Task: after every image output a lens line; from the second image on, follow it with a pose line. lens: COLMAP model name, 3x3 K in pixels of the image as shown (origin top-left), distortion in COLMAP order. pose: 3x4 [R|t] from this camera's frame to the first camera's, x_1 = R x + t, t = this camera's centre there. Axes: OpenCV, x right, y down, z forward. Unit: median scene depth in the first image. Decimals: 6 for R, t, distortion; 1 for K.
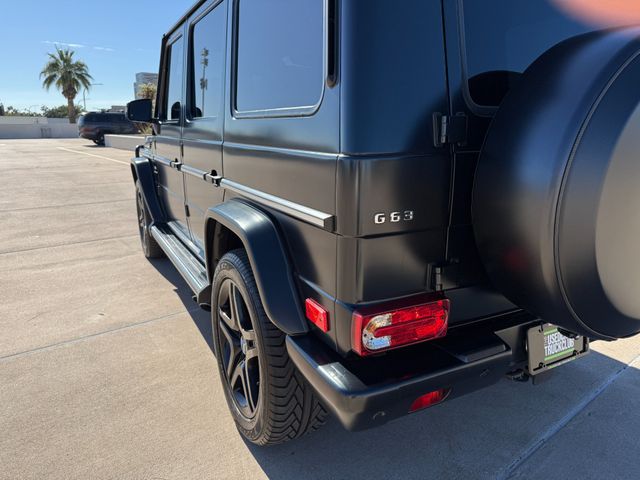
lens RADIAL K [[456.4, 0, 320.2], [0, 456.4, 236.3], [0, 0, 1]] dist [0.017874, -0.000395]
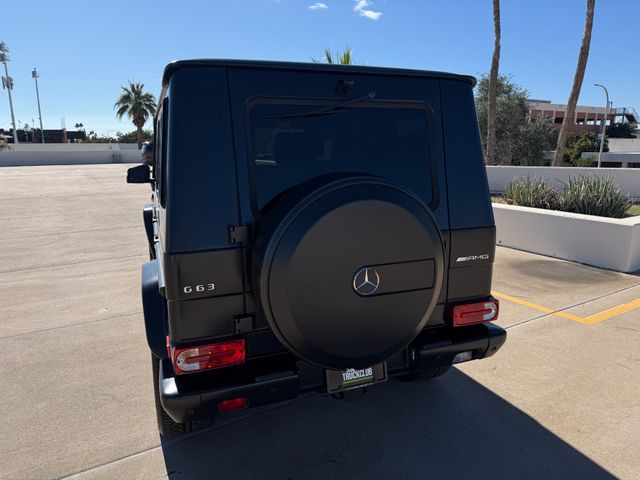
lens RADIAL K [[456.4, 0, 320.2], [0, 456.4, 236.3], [0, 0, 1]] dist [0.017874, -0.000395]
pose [[0.991937, 0.015093, -0.125830, 0.294410], [-0.020048, 0.999069, -0.038201, -0.064484], [0.125136, 0.040416, 0.991316, -0.212553]]
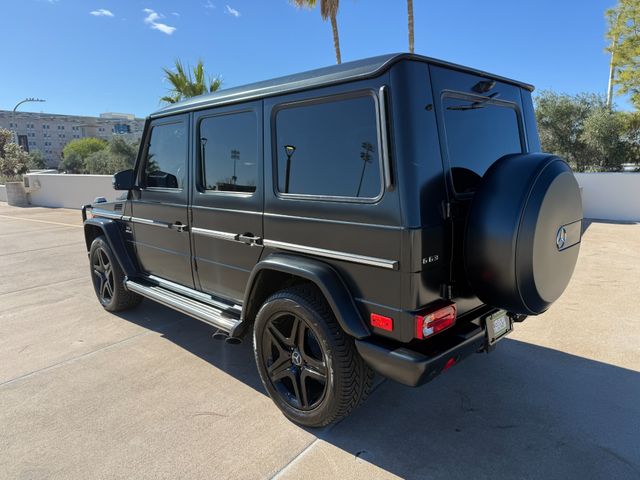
lens RADIAL K [[456.4, 0, 320.2], [0, 456.4, 236.3], [0, 0, 1]] dist [0.017874, -0.000395]
pose [[0.958575, -0.070768, 0.275908, -0.279615], [0.090093, 0.994244, -0.057990, -0.025312], [-0.270216, 0.080446, 0.959433, -0.228557]]
